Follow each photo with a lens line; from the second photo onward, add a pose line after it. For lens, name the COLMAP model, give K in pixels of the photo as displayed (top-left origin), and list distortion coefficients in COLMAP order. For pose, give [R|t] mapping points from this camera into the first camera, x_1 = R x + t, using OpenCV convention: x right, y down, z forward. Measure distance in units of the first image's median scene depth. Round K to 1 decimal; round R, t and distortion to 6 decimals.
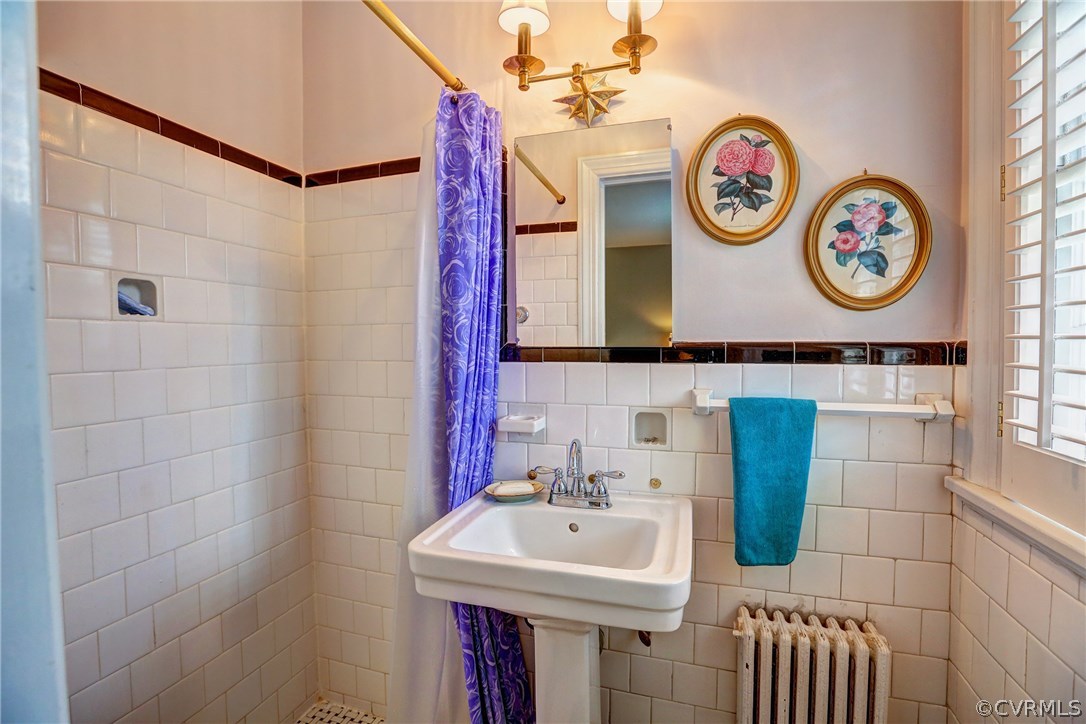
lens RADIAL K [[489.8, 0, 543.9], [0, 489.8, 363.7], [0, 0, 1]] dist [-0.016005, -0.000023]
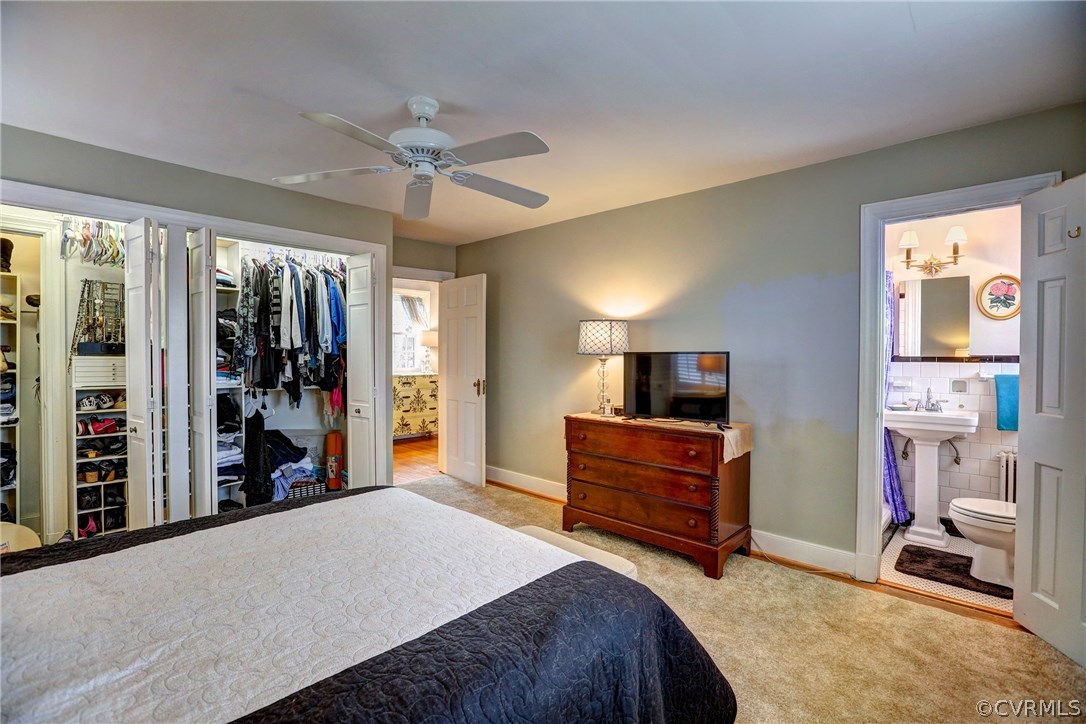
lens RADIAL K [[489.8, 0, 540.9], [0, 489.8, 363.2], [0, 0, 1]] dist [-0.016005, -0.000023]
pose [[0.907487, 0.006794, -0.420025, -0.818949], [-0.008119, 0.999966, -0.001368, 0.026762], [0.420002, 0.004651, 0.907511, -2.595461]]
